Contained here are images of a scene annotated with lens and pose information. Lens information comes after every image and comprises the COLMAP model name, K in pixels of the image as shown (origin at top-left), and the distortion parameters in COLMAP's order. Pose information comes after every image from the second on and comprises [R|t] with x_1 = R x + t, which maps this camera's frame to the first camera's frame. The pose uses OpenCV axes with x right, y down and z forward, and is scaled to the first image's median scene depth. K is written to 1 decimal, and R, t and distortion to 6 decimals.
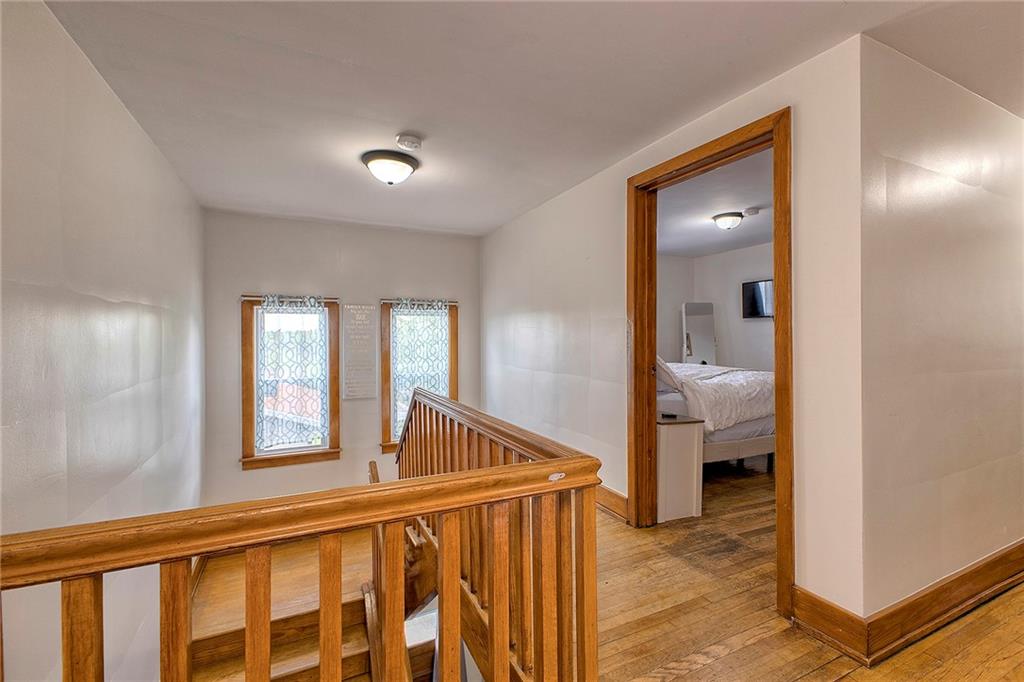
lens RADIAL K [[445.8, 0, 511.0], [0, 445.8, 341.2], [0, 0, 1]] dist [0.011250, -0.001058]
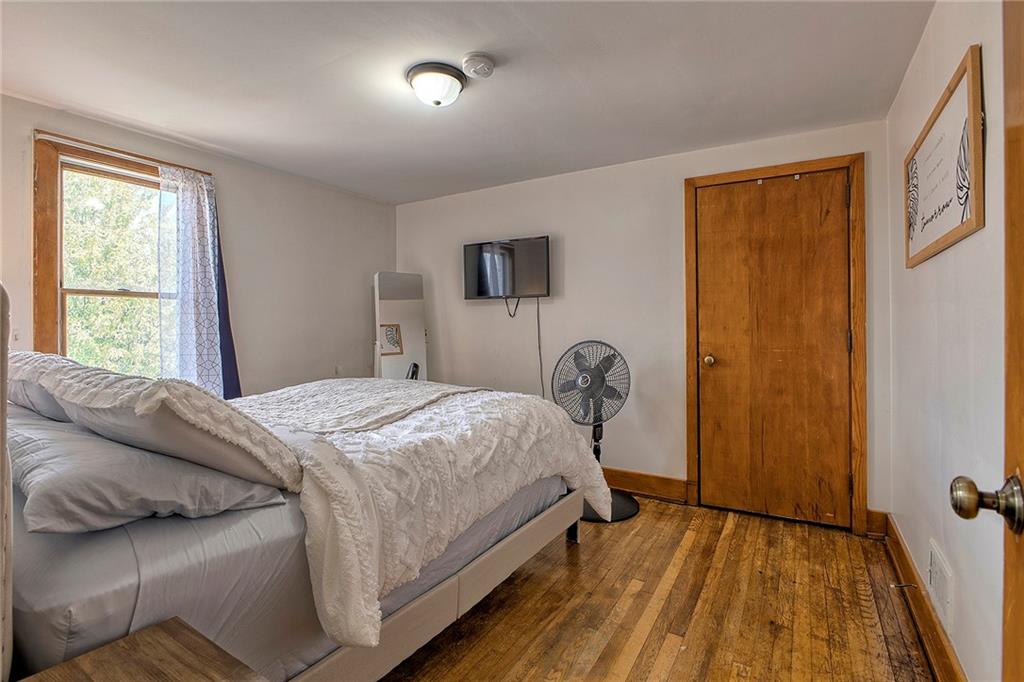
lens RADIAL K [[476.9, 0, 510.1], [0, 476.9, 330.2], [0, 0, 1]] dist [-0.000440, 0.000116]
pose [[0.840575, 0.000970, 0.541694, 0.296637], [0.005050, 0.999941, -0.009627, -0.003017], [-0.541671, 0.010828, 0.840521, 0.570590]]
